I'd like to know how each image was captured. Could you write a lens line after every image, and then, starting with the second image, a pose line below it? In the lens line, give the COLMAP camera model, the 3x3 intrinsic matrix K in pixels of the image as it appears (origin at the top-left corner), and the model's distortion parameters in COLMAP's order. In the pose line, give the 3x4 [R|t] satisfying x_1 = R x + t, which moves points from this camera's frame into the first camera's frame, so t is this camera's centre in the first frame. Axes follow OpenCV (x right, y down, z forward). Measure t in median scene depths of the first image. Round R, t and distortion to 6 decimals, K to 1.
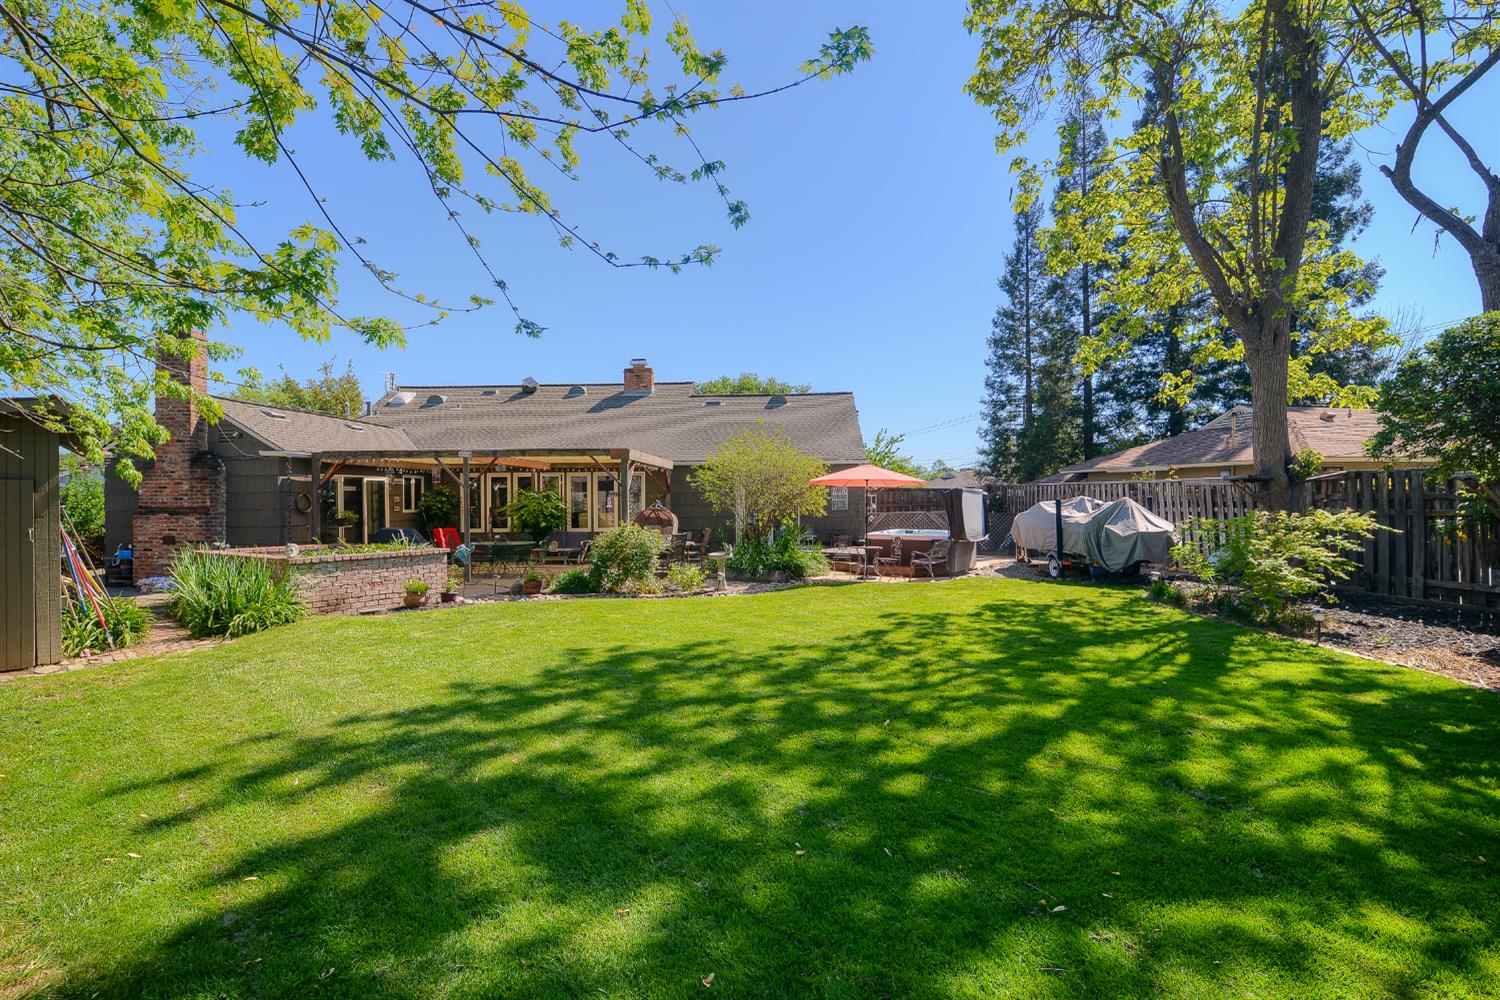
lens RADIAL K [[702.1, 0, 740.9], [0, 702.1, 492.0], [0, 0, 1]] dist [-0.008270, -0.000971]
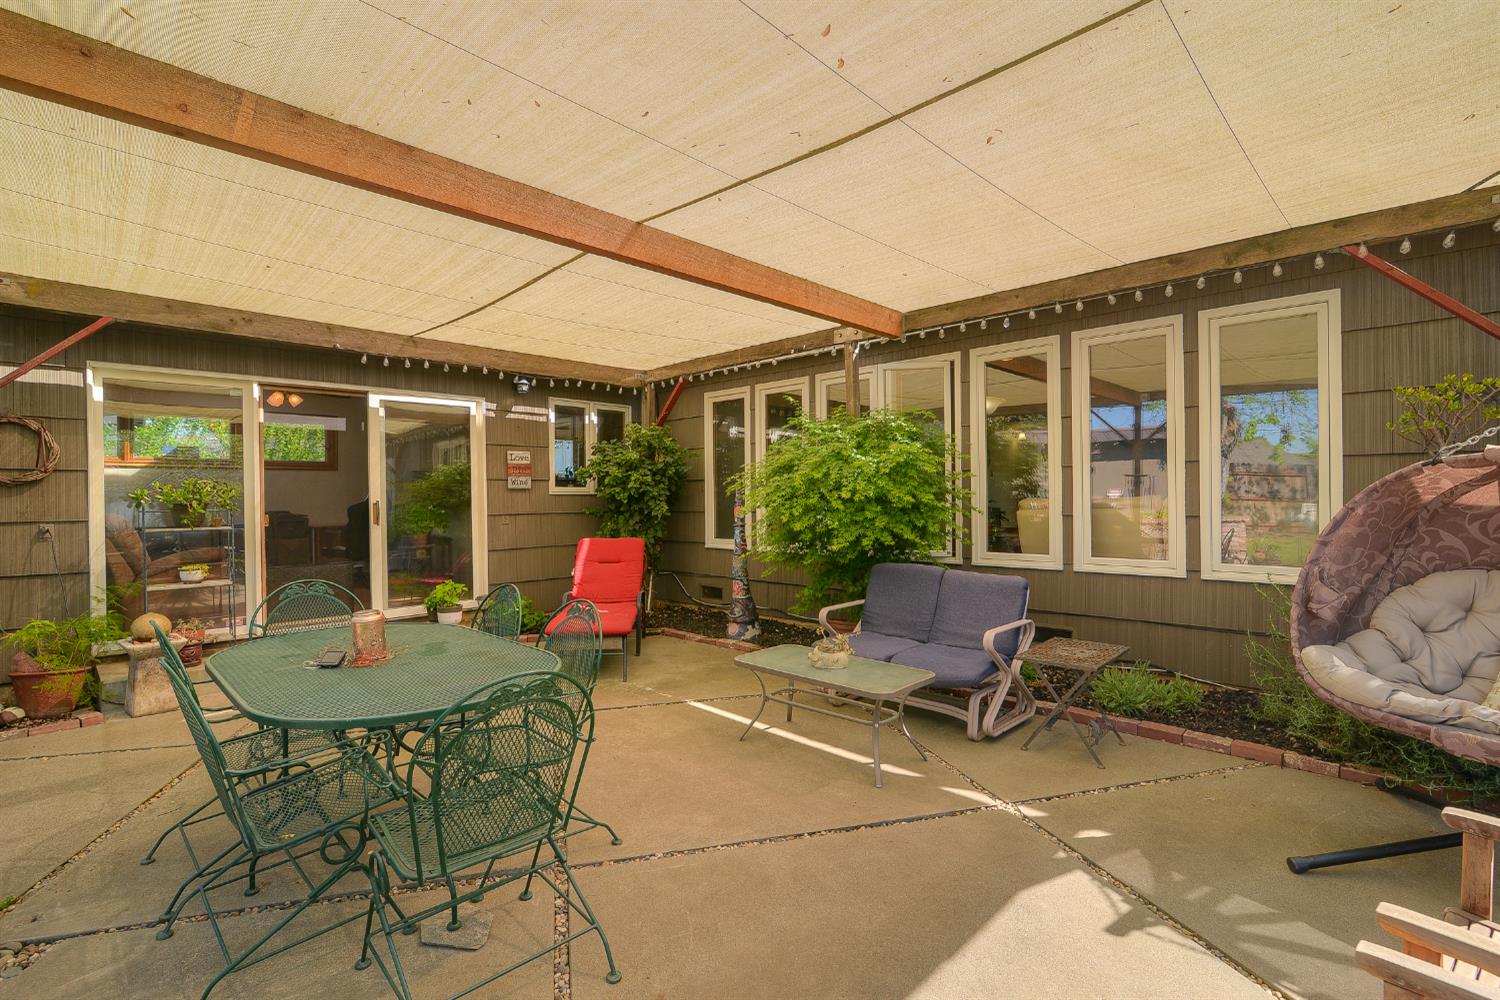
lens RADIAL K [[689.8, 0, 750.0], [0, 689.8, 500.0], [0, 0, 1]] dist [0.001498, -0.000055]
pose [[0.762800, 0.001579, -0.646632, -0.172501], [0.007891, 0.999900, 0.011751, 0.033844], [0.646586, -0.014066, 0.762712, 0.916889]]
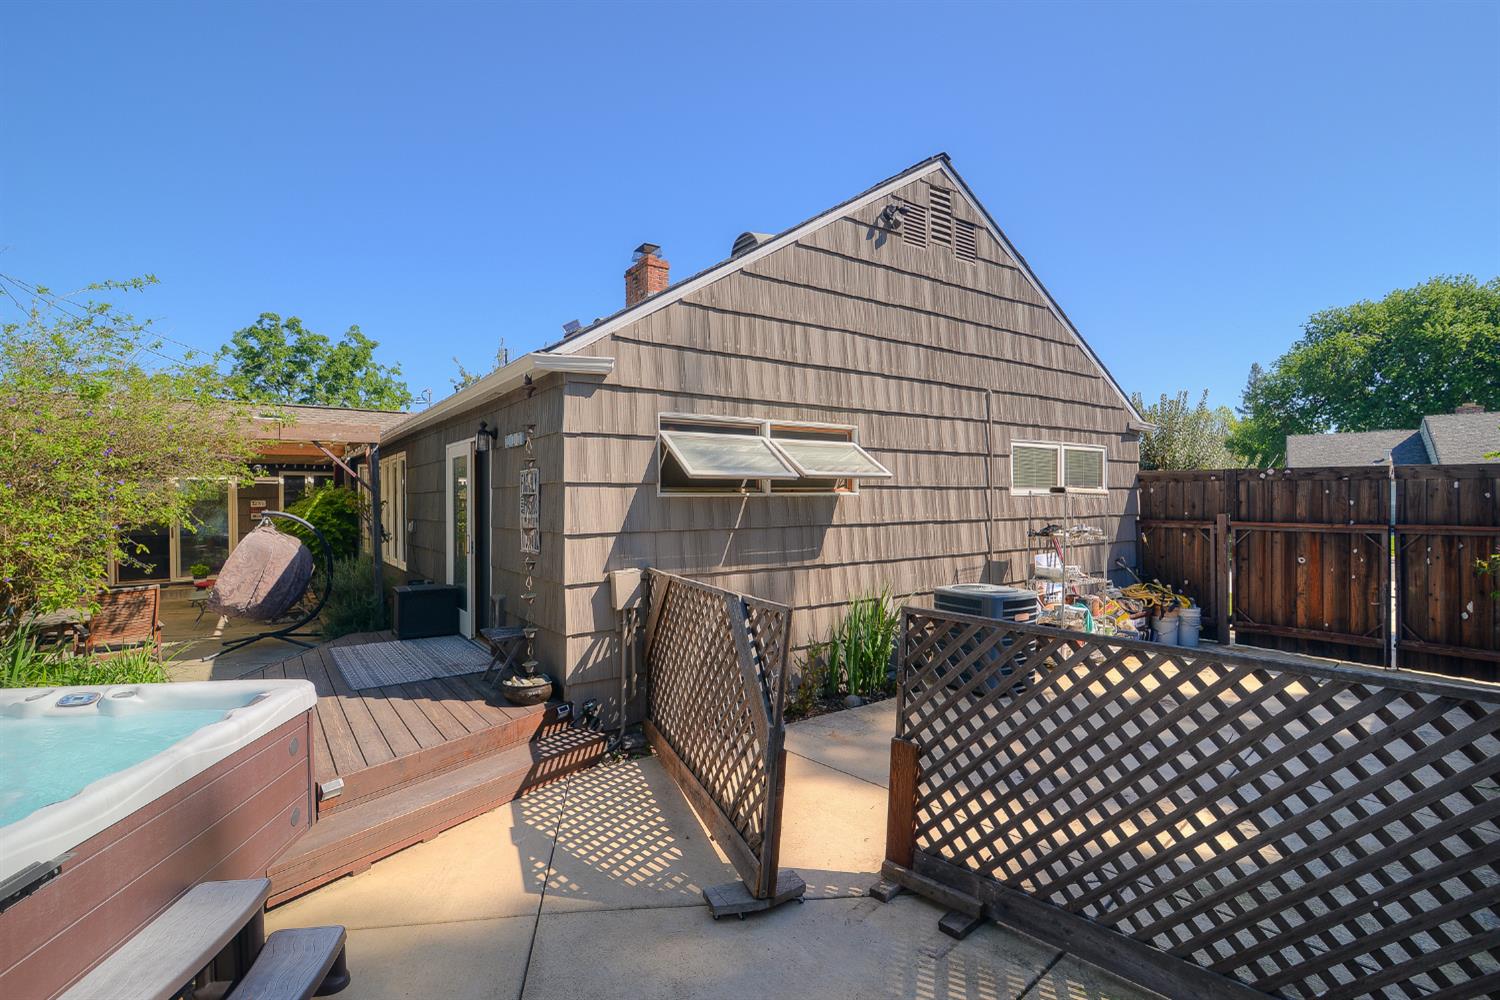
lens RADIAL K [[702.1, 0, 740.9], [0, 702.1, 492.0], [0, 0, 1]] dist [-0.008270, -0.000971]
pose [[0.634801, -0.008289, -0.772631, 0.480432], [0.009551, 0.999950, -0.002880, 0.004959], [0.772617, -0.005551, 0.634849, 1.068928]]
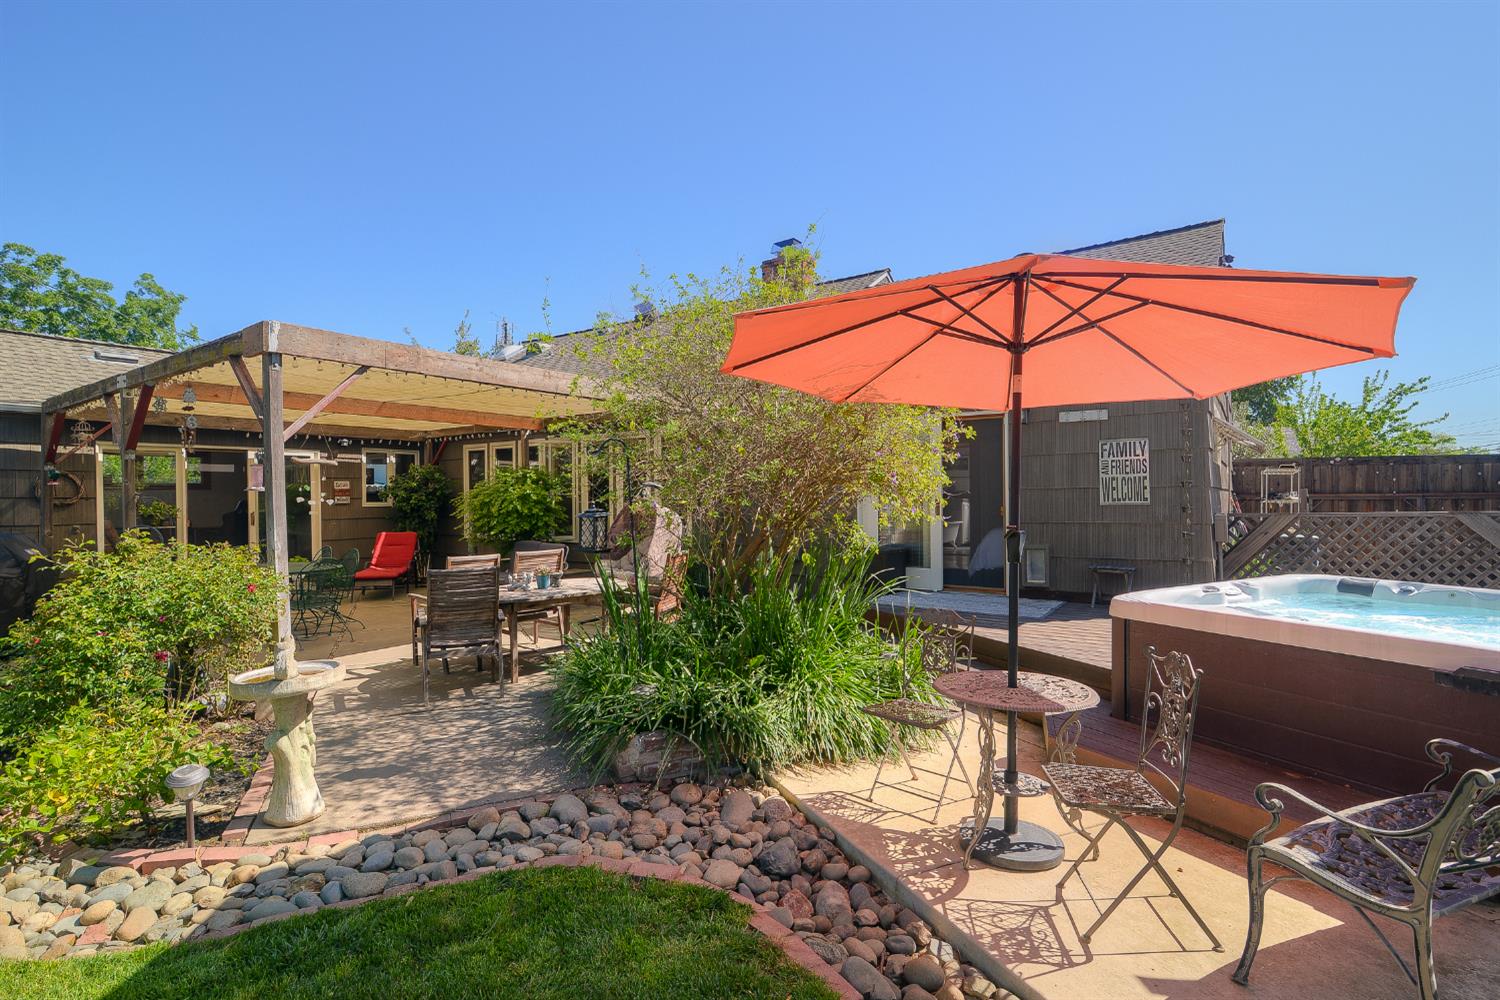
lens RADIAL K [[722.4, 0, 753.7], [0, 722.4, 499.6], [0, 0, 1]] dist [-0.004071, -0.001276]
pose [[0.859817, -0.000753, -0.510601, 0.199451], [0.007945, 0.999898, 0.011904, 0.020665], [0.510540, -0.014292, 0.859735, 0.720880]]
